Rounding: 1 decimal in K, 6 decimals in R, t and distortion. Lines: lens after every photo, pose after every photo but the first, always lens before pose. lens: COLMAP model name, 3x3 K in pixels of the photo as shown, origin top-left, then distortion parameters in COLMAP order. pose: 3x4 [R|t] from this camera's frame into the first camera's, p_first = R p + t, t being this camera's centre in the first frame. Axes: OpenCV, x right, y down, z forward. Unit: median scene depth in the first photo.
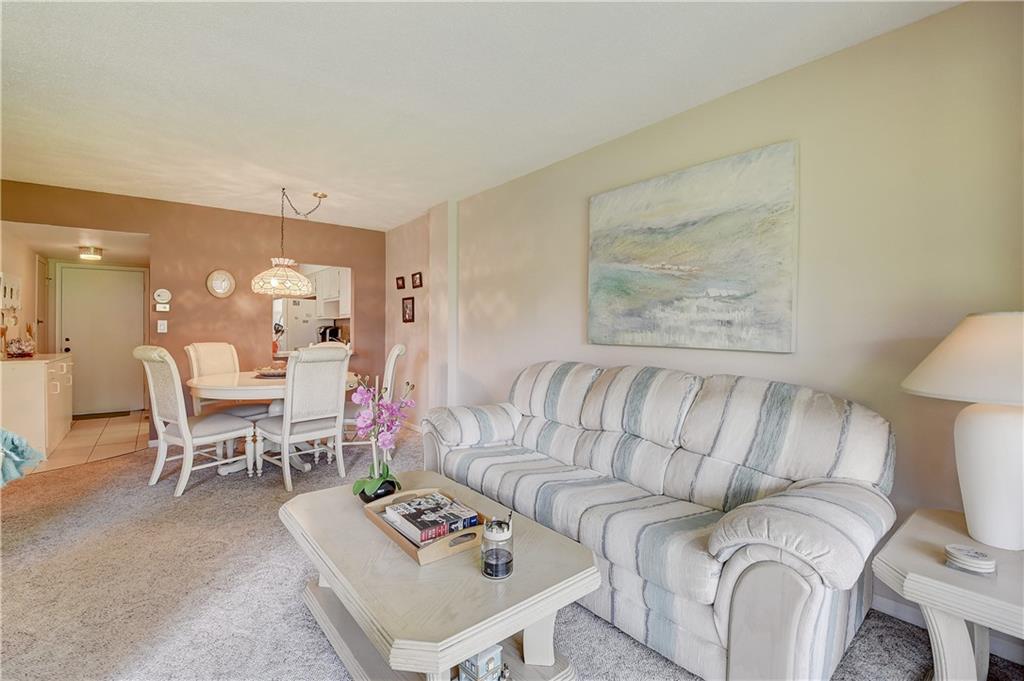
lens RADIAL K [[447.8, 0, 510.8], [0, 447.8, 330.9], [0, 0, 1]] dist [-0.004506, -0.014015]
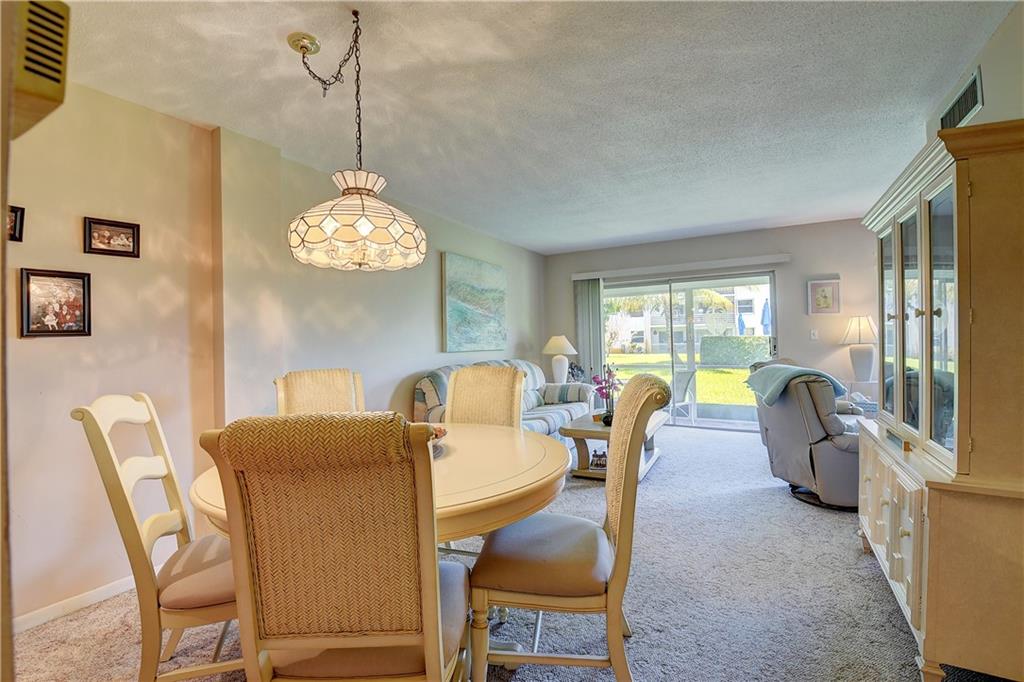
lens RADIAL K [[447.8, 0, 507.1], [0, 447.8, 329.4], [0, 0, 1]] dist [-0.004506, -0.014015]
pose [[-0.372275, 0.028151, 0.927695, -0.908150], [0.027646, 0.999433, -0.019234, -0.009234], [-0.927710, 0.018487, -0.372842, 0.992355]]
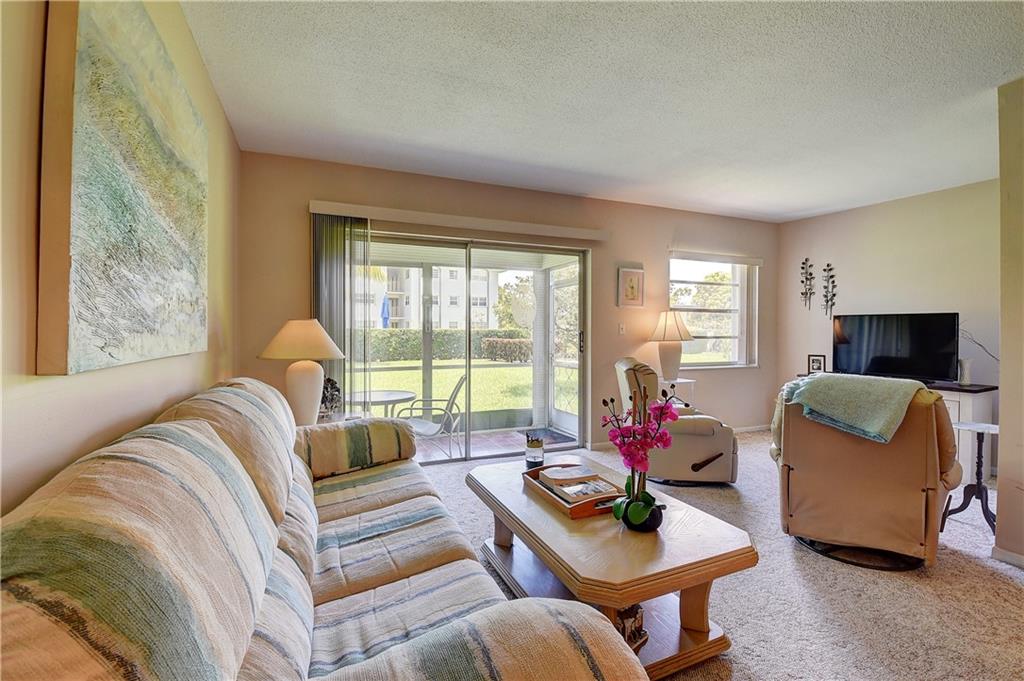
lens RADIAL K [[447.8, 0, 511.3], [0, 447.8, 331.9], [0, 0, 1]] dist [-0.004506, -0.014015]
pose [[-0.965004, -0.005013, 0.262186, -0.126548], [-0.000774, 0.999867, 0.016269, -0.005309], [-0.262232, 0.015496, -0.964880, 0.875888]]
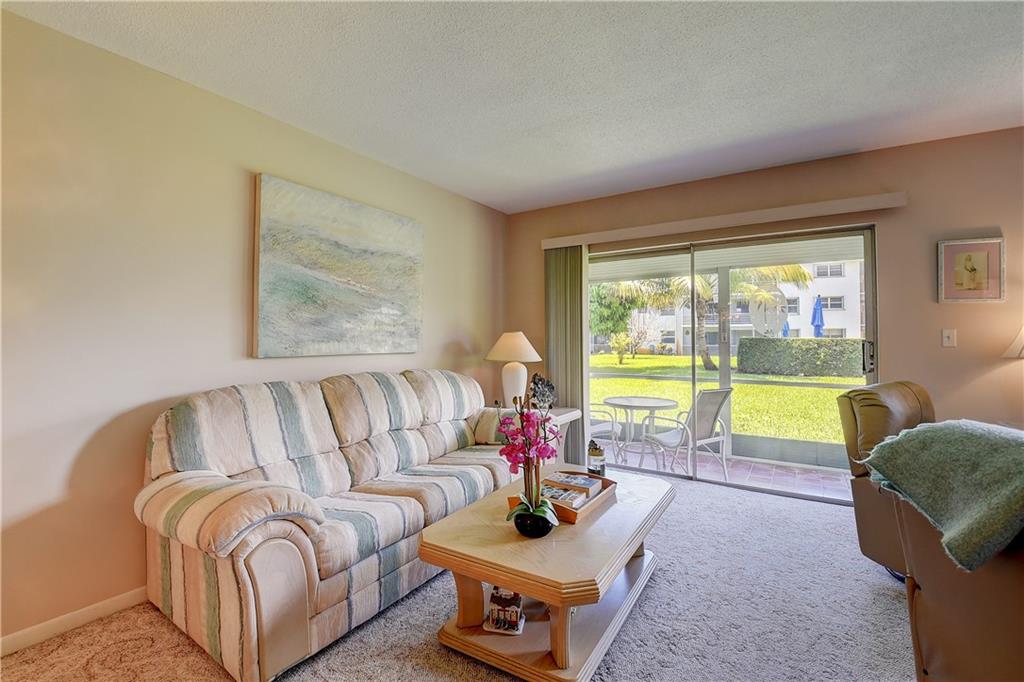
lens RADIAL K [[447.8, 0, 508.6], [0, 447.8, 328.7], [0, 0, 1]] dist [-0.004506, -0.014015]
pose [[-0.311622, 0.018323, 0.950029, -0.516651], [0.009165, 0.999826, -0.016278, -0.004371], [-0.950162, 0.003634, -0.311736, 0.604862]]
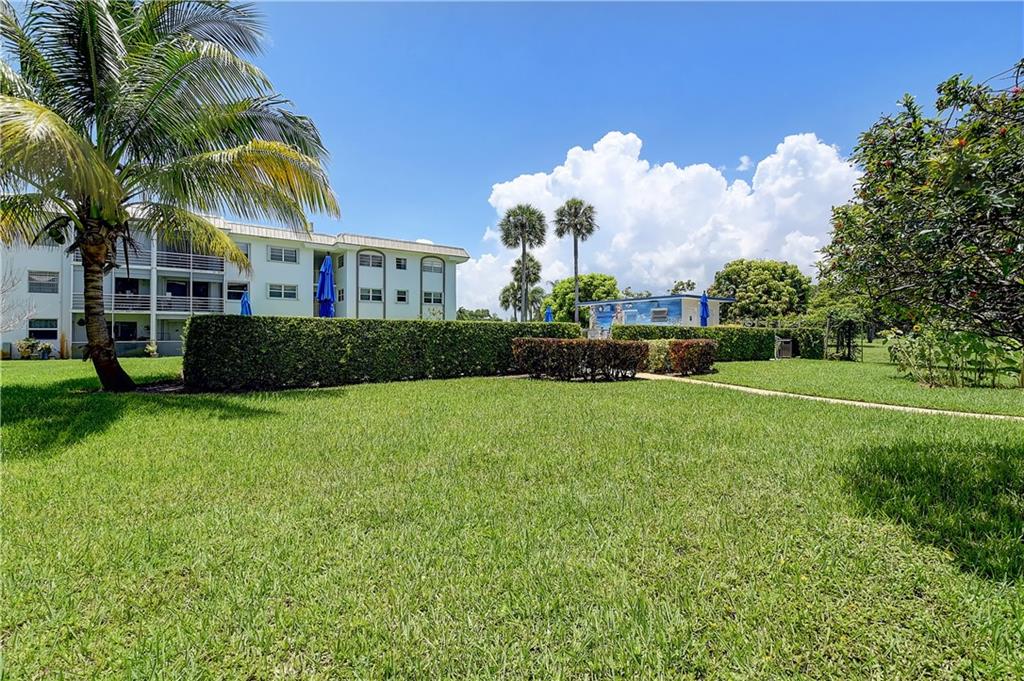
lens RADIAL K [[447.8, 0, 508.0], [0, 447.8, 330.6], [0, 0, 1]] dist [-0.004506, -0.014015]
pose [[-0.993225, 0.001775, 0.116193, 0.939269], [0.001690, 0.999998, -0.000837, 0.085492], [-0.116194, -0.000635, -0.993226, -0.750854]]
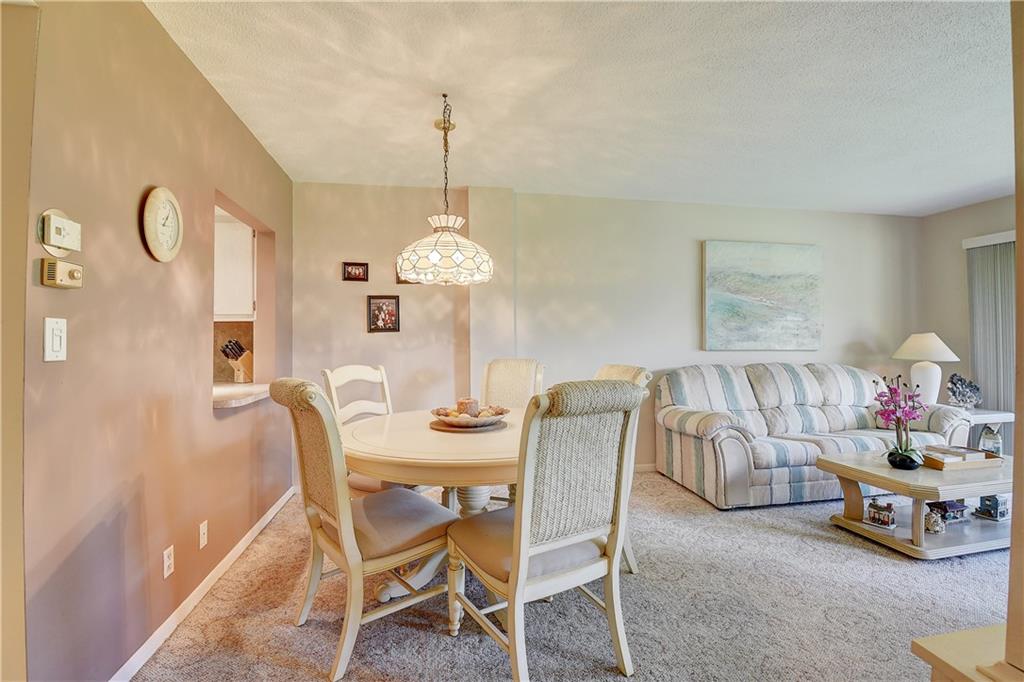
lens RADIAL K [[447.8, 0, 508.8], [0, 447.8, 331.2], [0, 0, 1]] dist [-0.004506, -0.014015]
pose [[0.486094, 0.010795, 0.873840, -0.928354], [0.009624, 0.999797, -0.017704, -0.007909], [-0.873853, 0.017016, 0.485892, 0.633743]]
